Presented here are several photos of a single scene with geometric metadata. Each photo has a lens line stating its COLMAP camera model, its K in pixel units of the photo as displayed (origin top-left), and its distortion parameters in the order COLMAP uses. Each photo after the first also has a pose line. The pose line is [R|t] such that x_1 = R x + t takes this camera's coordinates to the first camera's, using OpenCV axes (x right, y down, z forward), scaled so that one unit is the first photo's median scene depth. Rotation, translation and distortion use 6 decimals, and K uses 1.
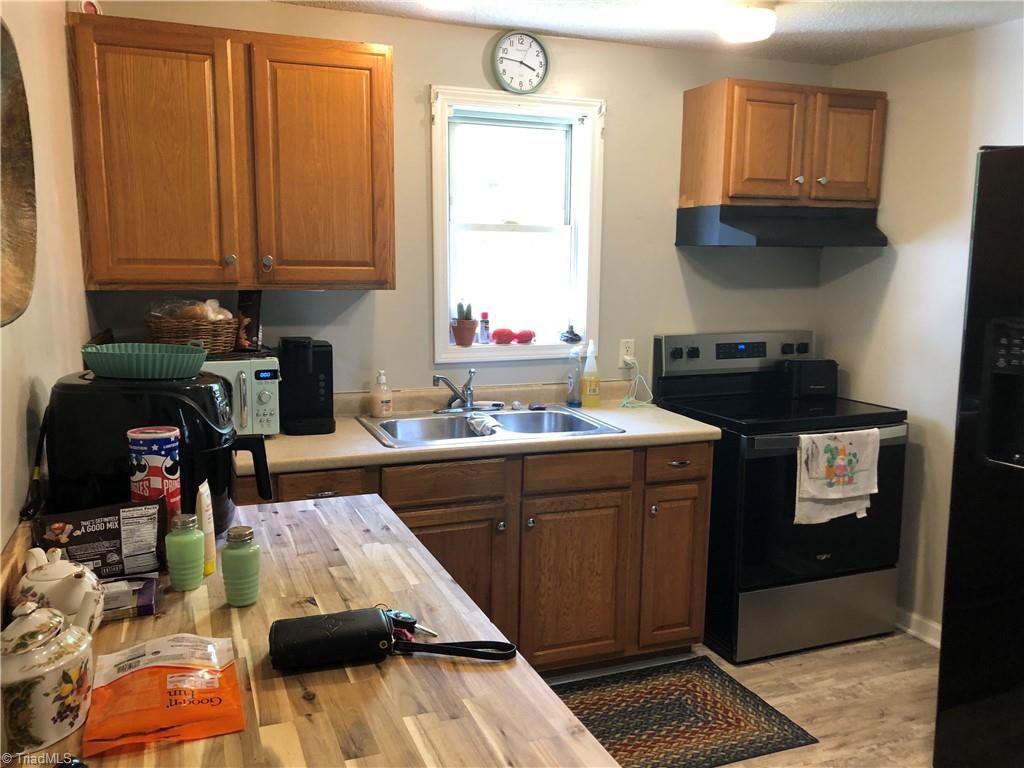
lens RADIAL K [[838.2, 0, 516.0], [0, 838.2, 384.3], [0, 0, 1]] dist [0.047459, -0.045030]
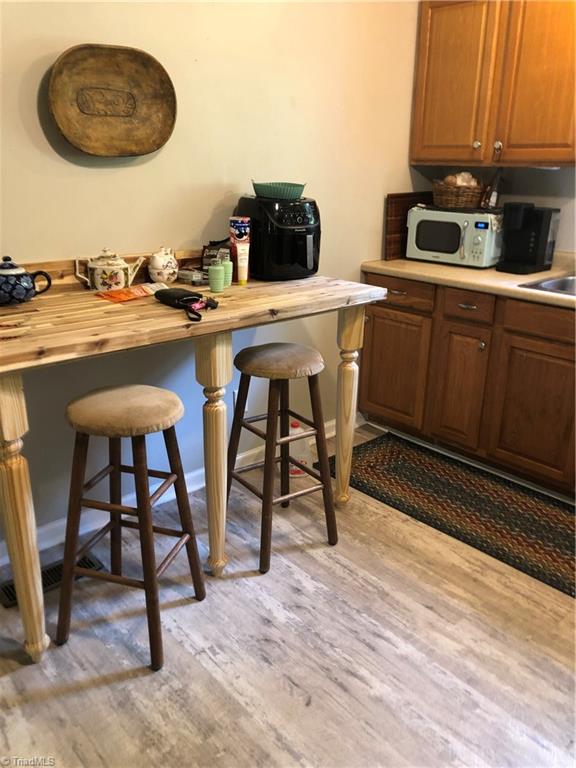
lens RADIAL K [[631.7, 0, 288.0], [0, 631.7, 384.0], [0, 0, 1]] dist [0.059990, -0.068017]
pose [[0.352761, 0.308830, -0.883280, 0.613109], [-0.145389, 0.950590, 0.274299, -0.003465], [0.924349, 0.031657, 0.380232, 0.233857]]
